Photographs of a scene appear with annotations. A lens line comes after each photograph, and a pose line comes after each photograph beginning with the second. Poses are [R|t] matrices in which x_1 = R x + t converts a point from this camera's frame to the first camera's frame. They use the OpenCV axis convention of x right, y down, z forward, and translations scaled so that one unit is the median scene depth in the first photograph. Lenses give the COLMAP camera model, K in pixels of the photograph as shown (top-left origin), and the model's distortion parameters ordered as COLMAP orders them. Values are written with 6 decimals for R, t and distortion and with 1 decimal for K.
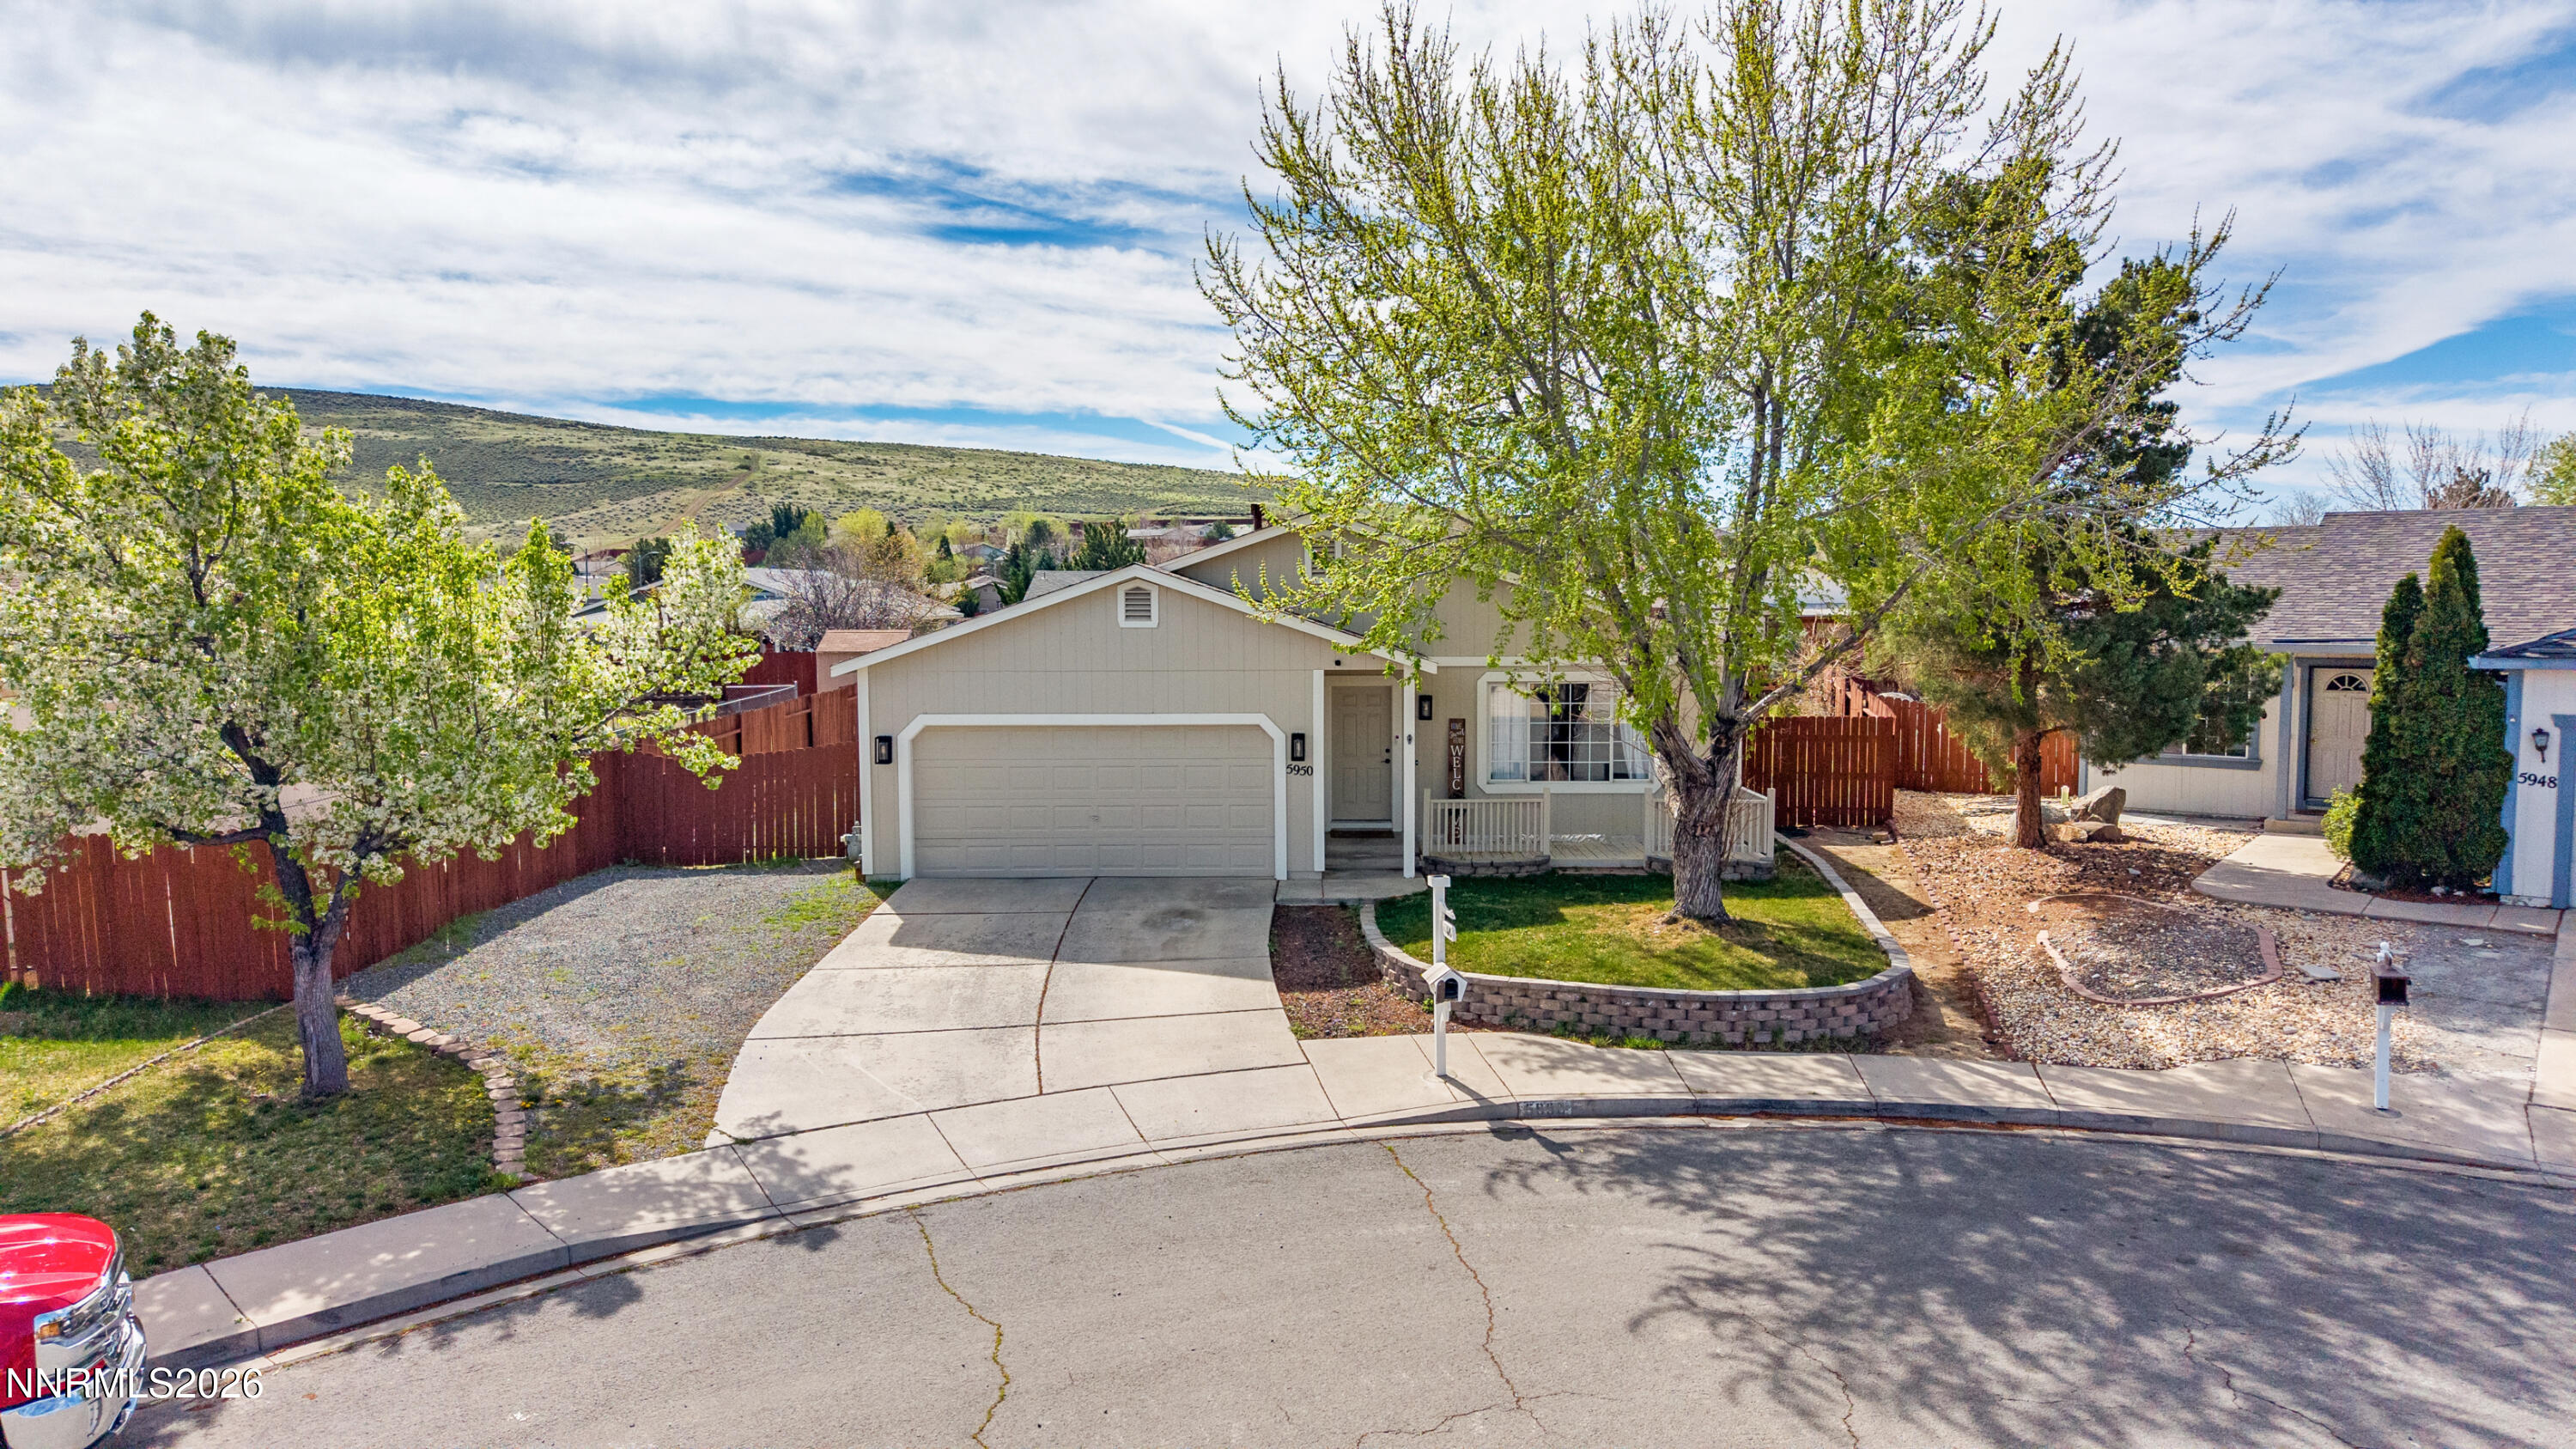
lens RADIAL K [[1758.3, 0, 1298.0], [0, 1758.3, 728.1], [0, 0, 1]] dist [0.073227, -0.090040]
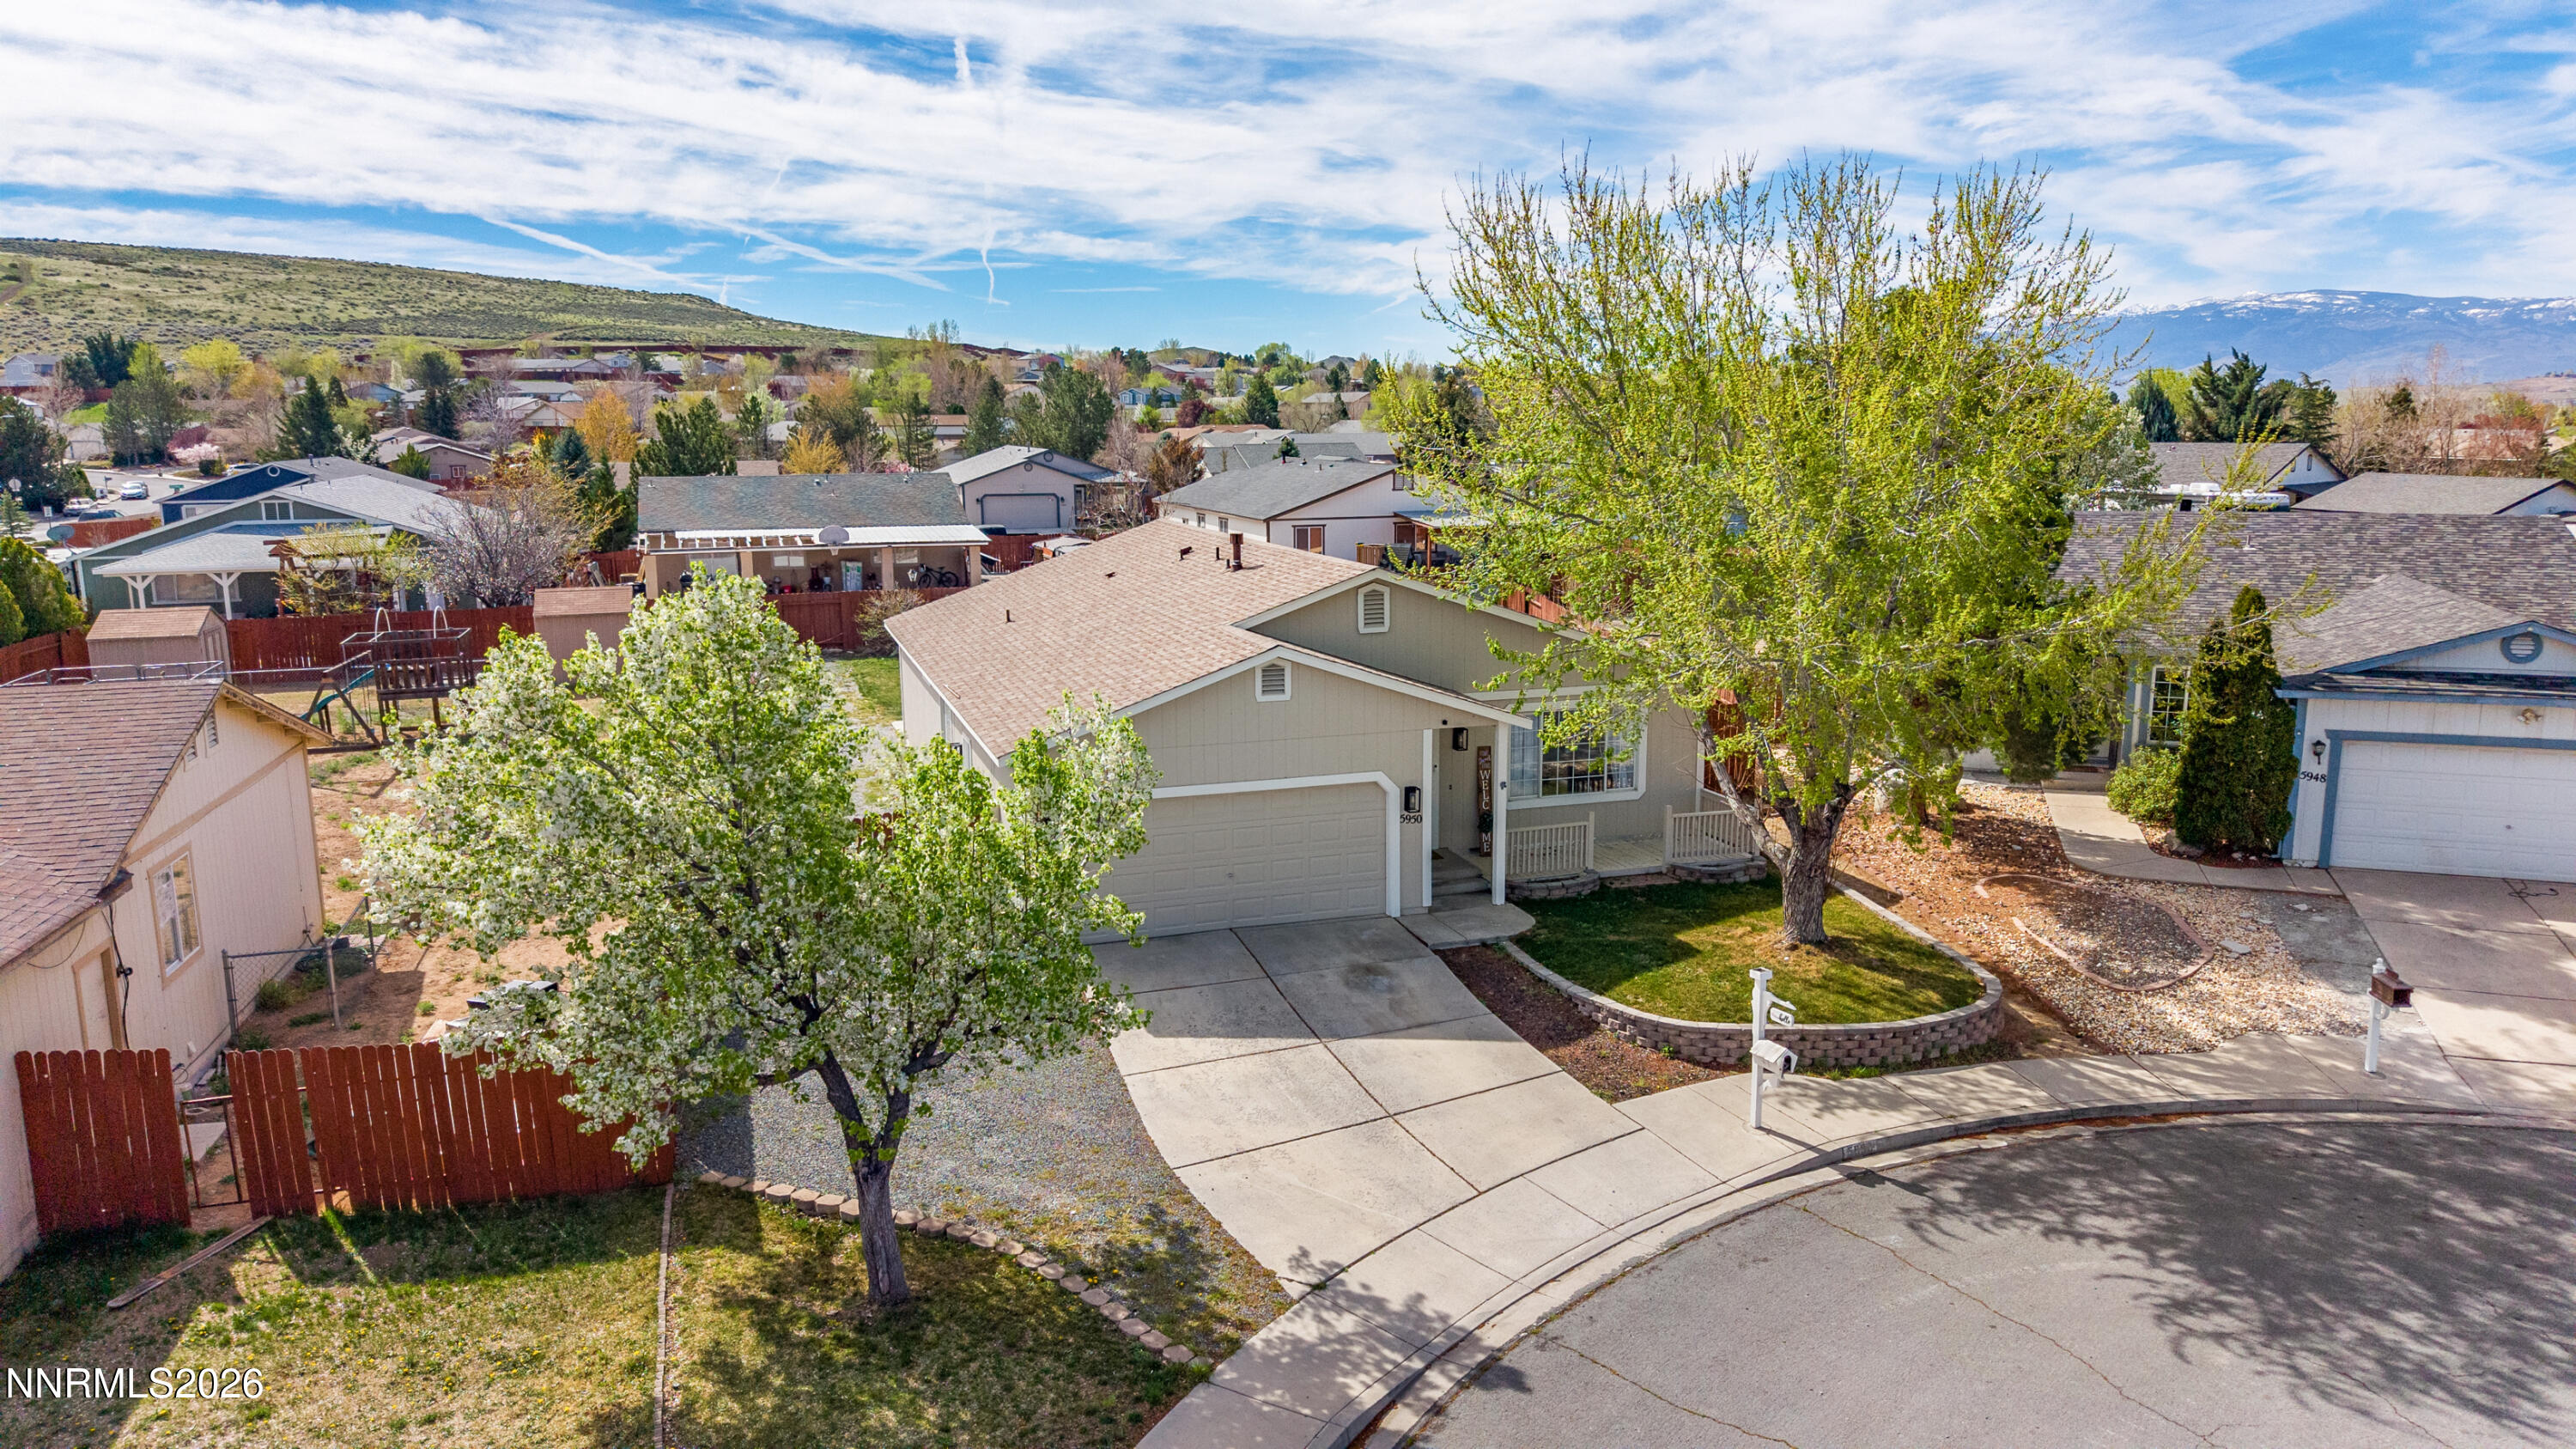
lens RADIAL K [[1758.3, 0, 1298.0], [0, 1758.3, 728.1], [0, 0, 1]] dist [0.073227, -0.090040]
pose [[0.941117, -0.061827, 0.332380, -0.516168], [0.026655, 0.993645, 0.109360, -0.187396], [-0.337029, -0.094061, 0.936784, -0.017565]]
